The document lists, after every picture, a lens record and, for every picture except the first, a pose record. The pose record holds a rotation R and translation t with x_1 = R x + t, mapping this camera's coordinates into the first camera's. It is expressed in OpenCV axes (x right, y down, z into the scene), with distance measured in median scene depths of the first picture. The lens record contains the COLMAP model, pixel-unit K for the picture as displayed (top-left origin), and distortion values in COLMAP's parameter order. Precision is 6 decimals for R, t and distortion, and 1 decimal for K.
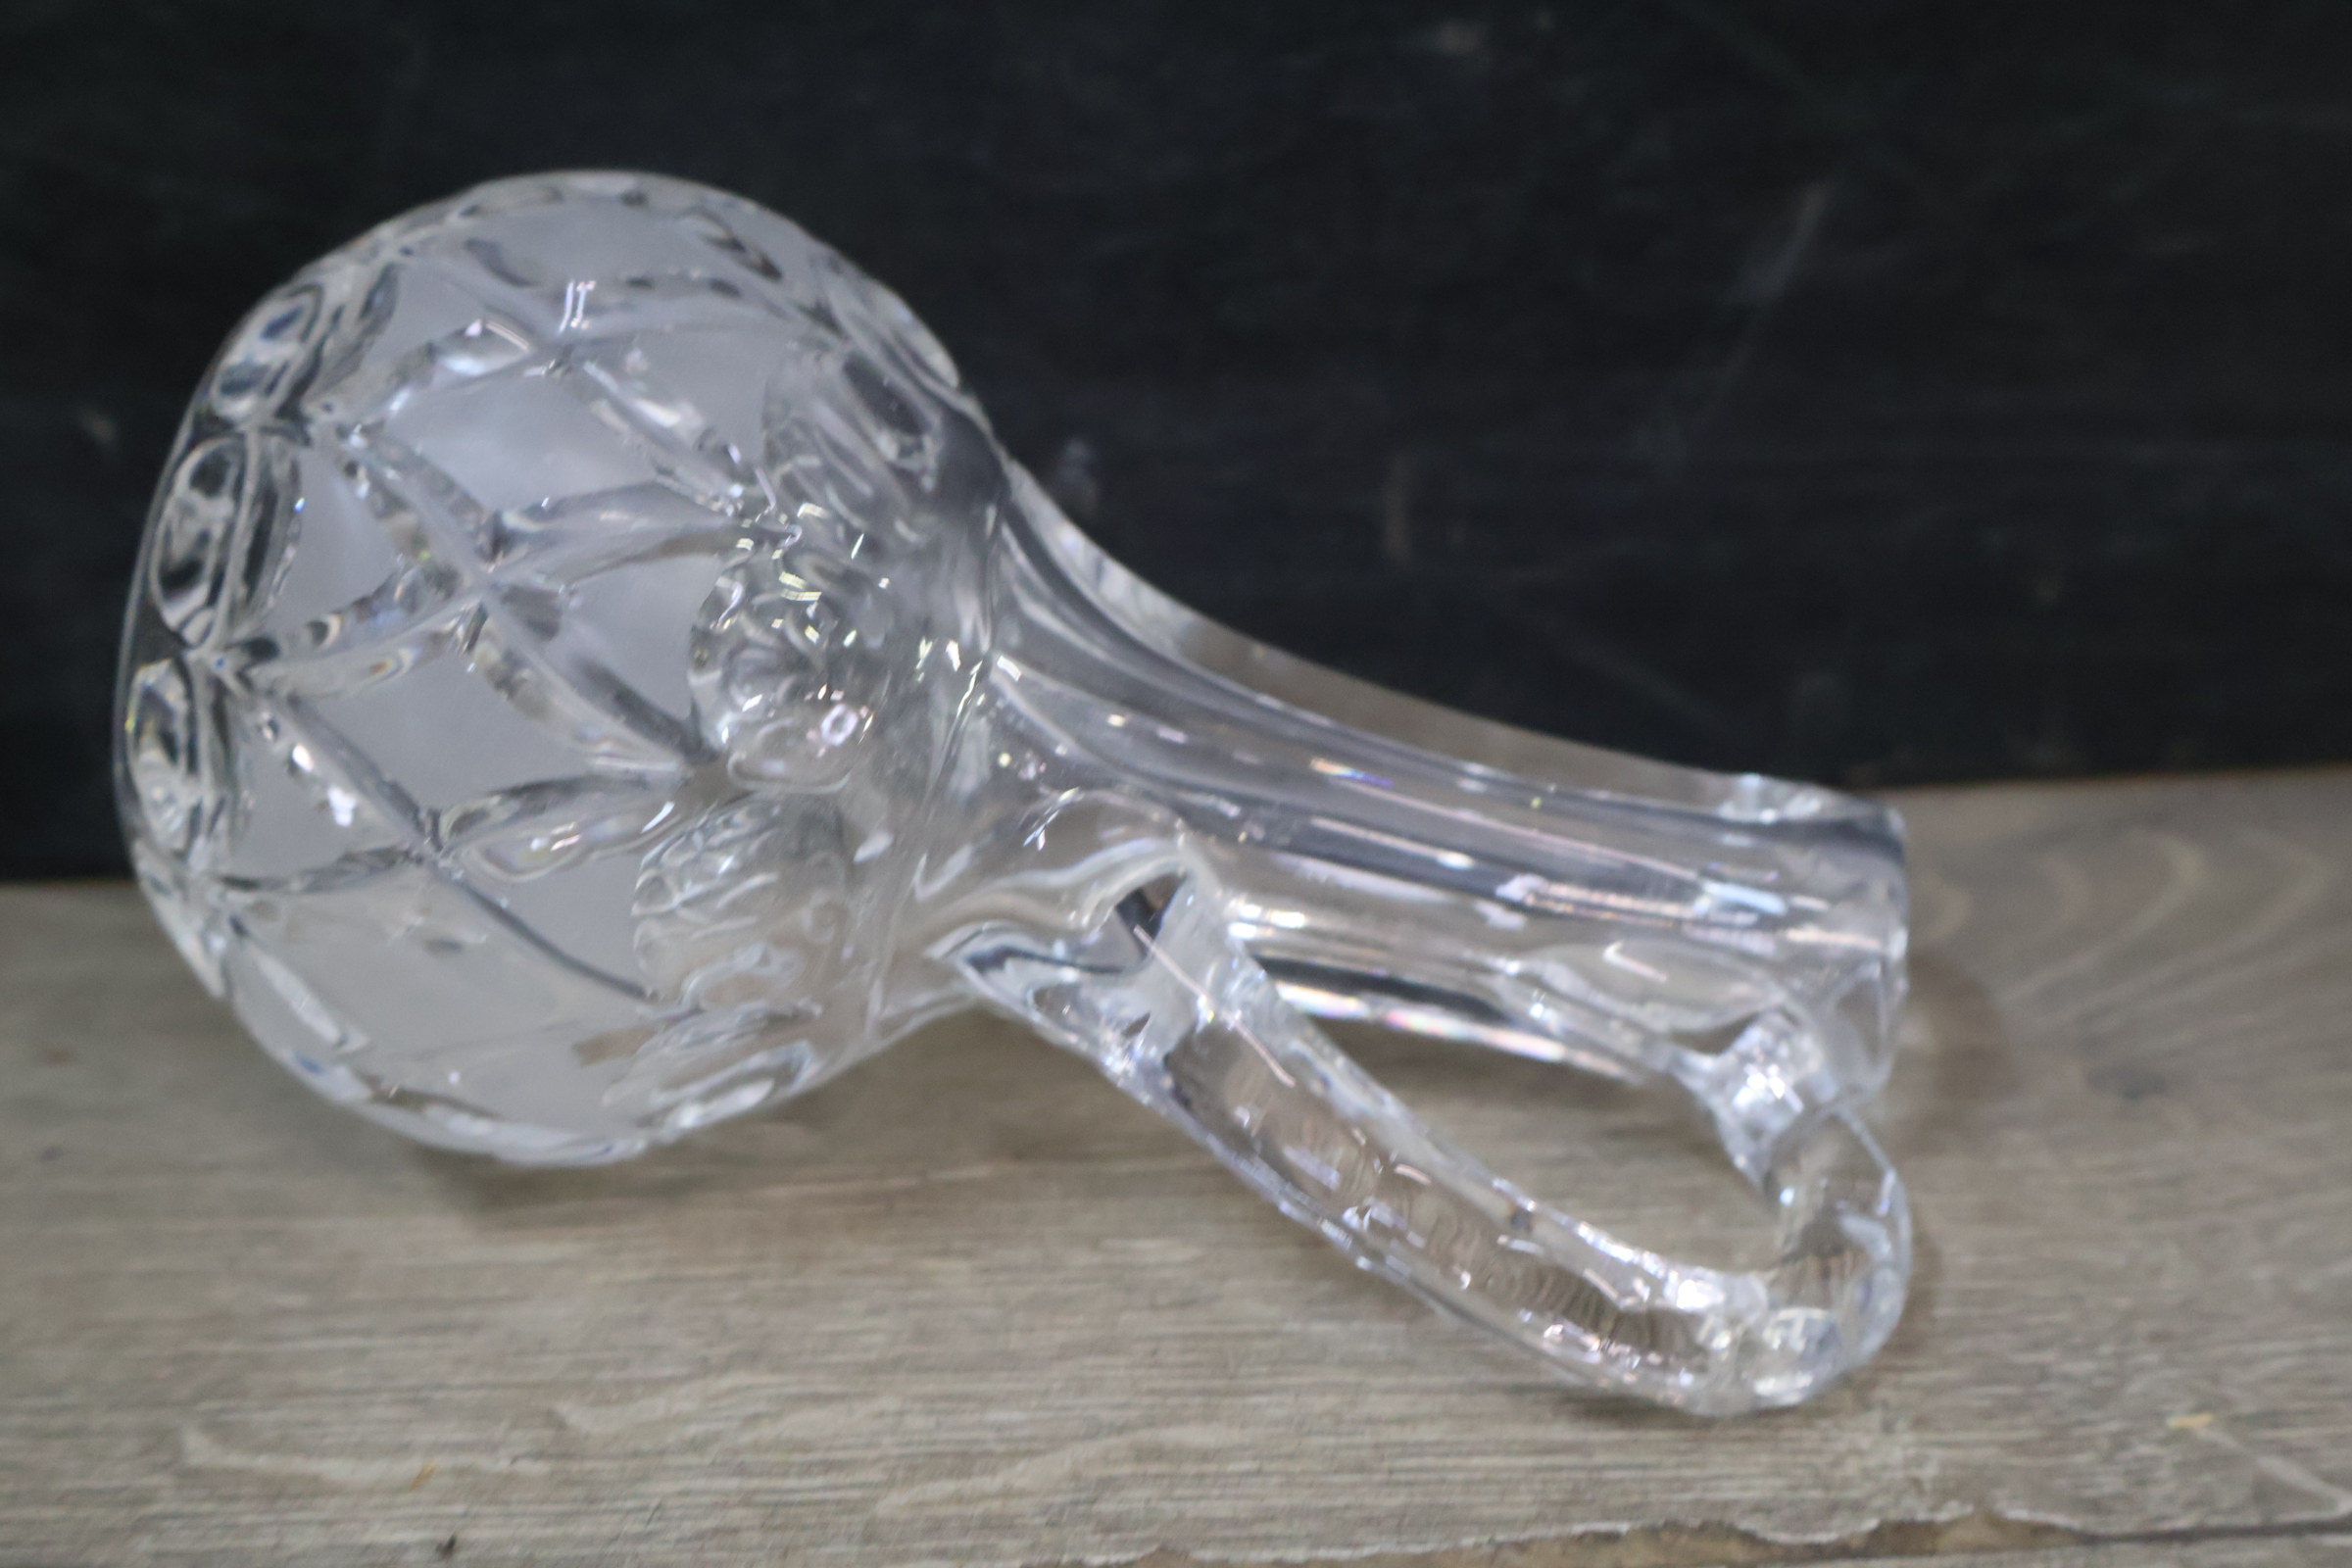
lens RADIAL K [[2607.7, 0, 1167.5], [0, 2607.7, 781.6], [0, 0, 1]] dist [0.014284, 0.000000]
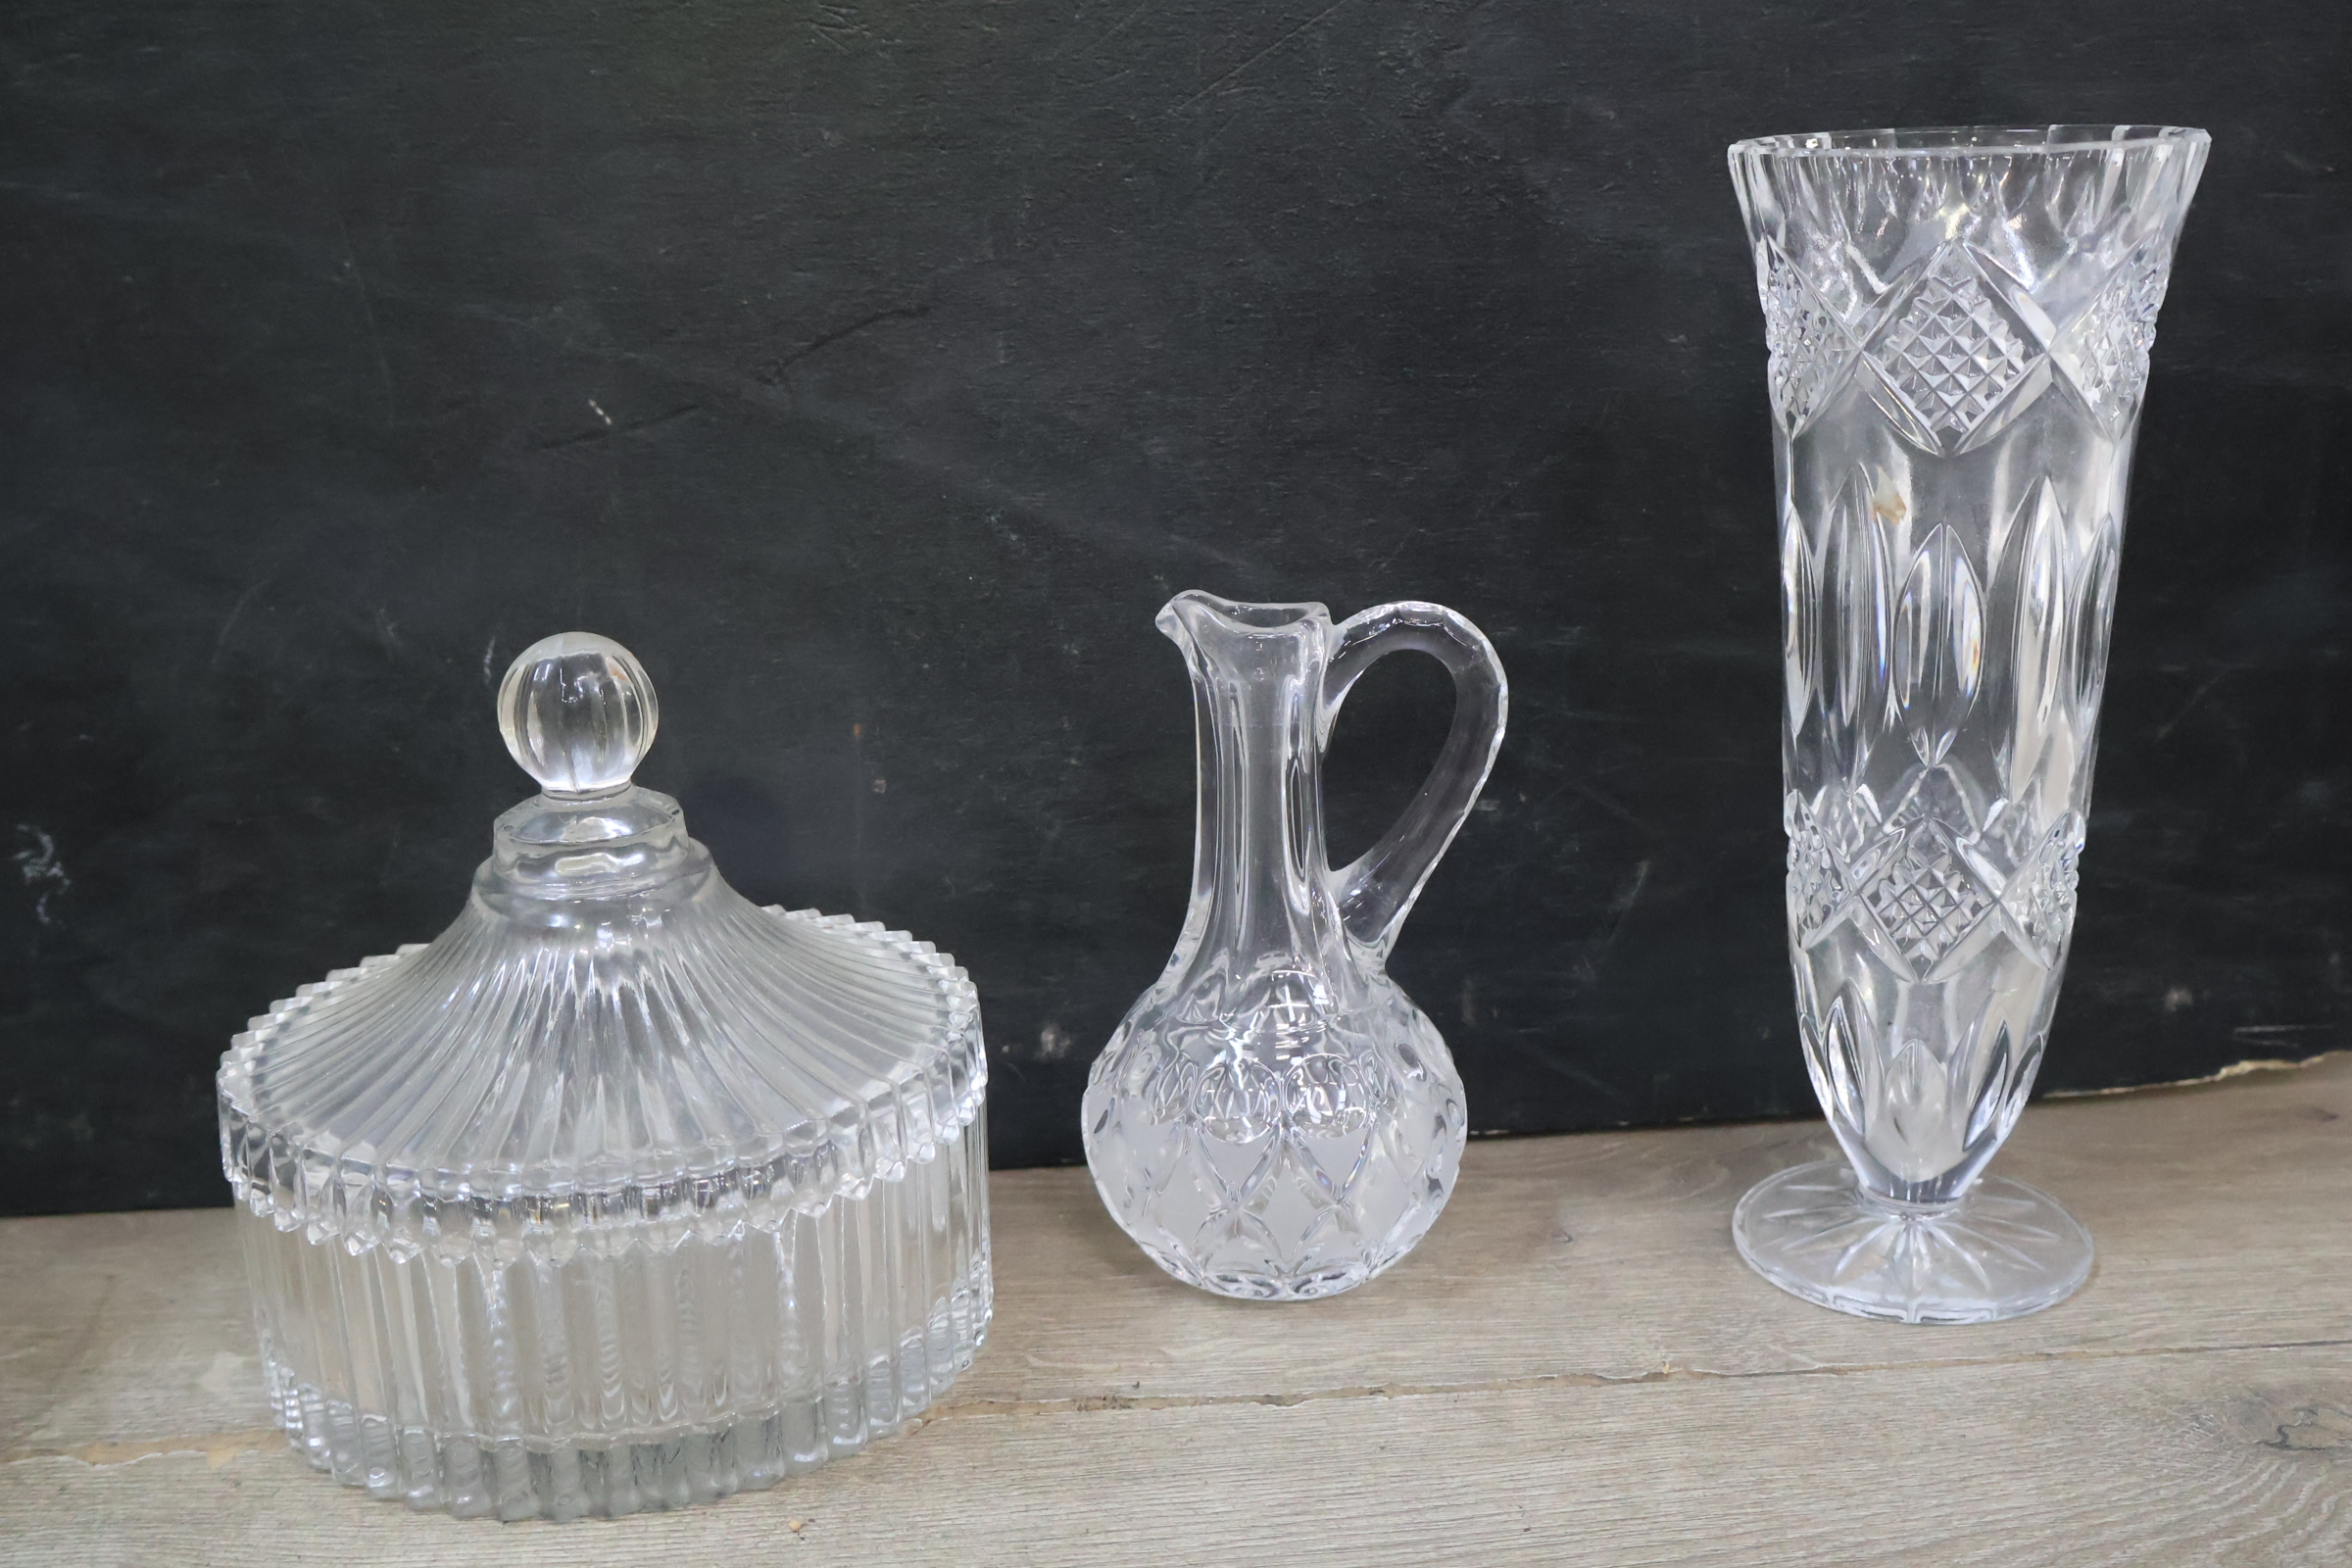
lens RADIAL K [[2607.7, 0, 1167.3], [0, 2607.7, 782.7], [0, 0, 1]] dist [0.014284, 0.000000]
pose [[0.999066, -0.019146, -0.038744, -0.114410], [0.012442, 0.985982, -0.166387, 0.114262], [0.041386, 0.165749, 0.985299, -1.782434]]
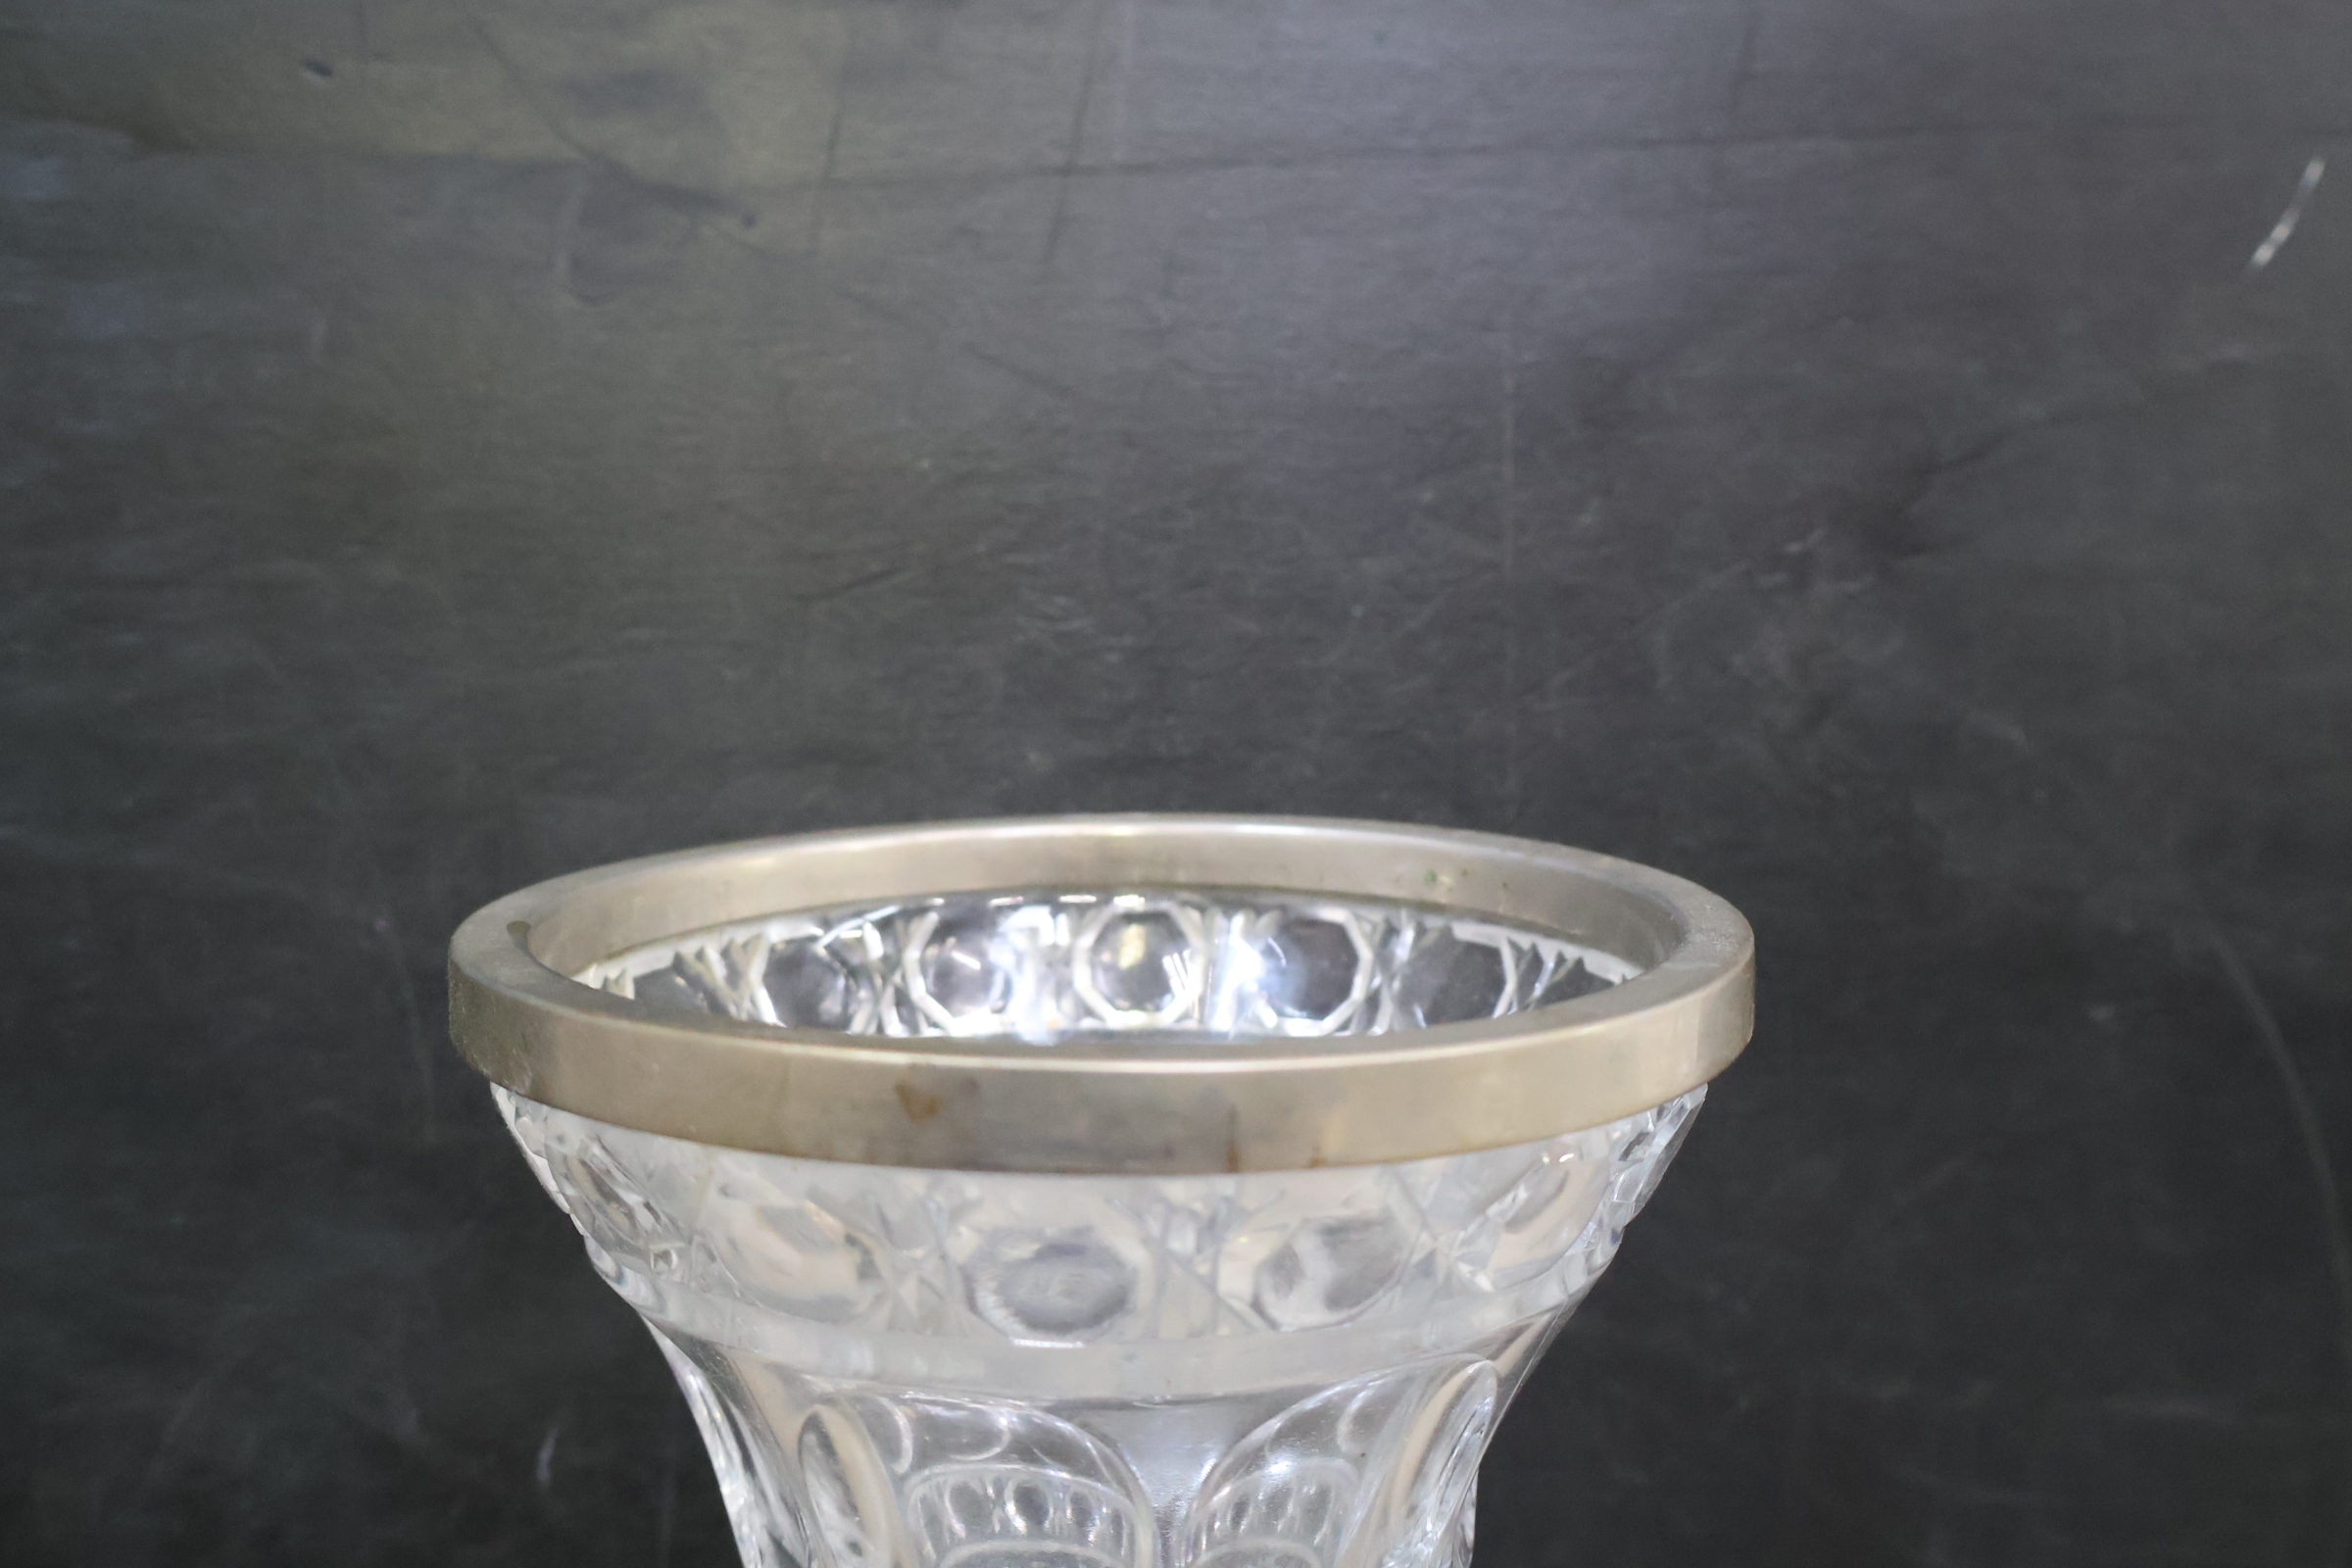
lens RADIAL K [[2290.3, 0, 1176.0], [0, 2290.3, 790.9], [0, 0, 1]] dist [0.016613, 0.000000]
pose [[0.998790, -0.020479, 0.044715, -0.564207], [0.034033, 0.944140, -0.327781, -0.421449], [-0.035505, 0.328906, 0.943695, -0.876994]]
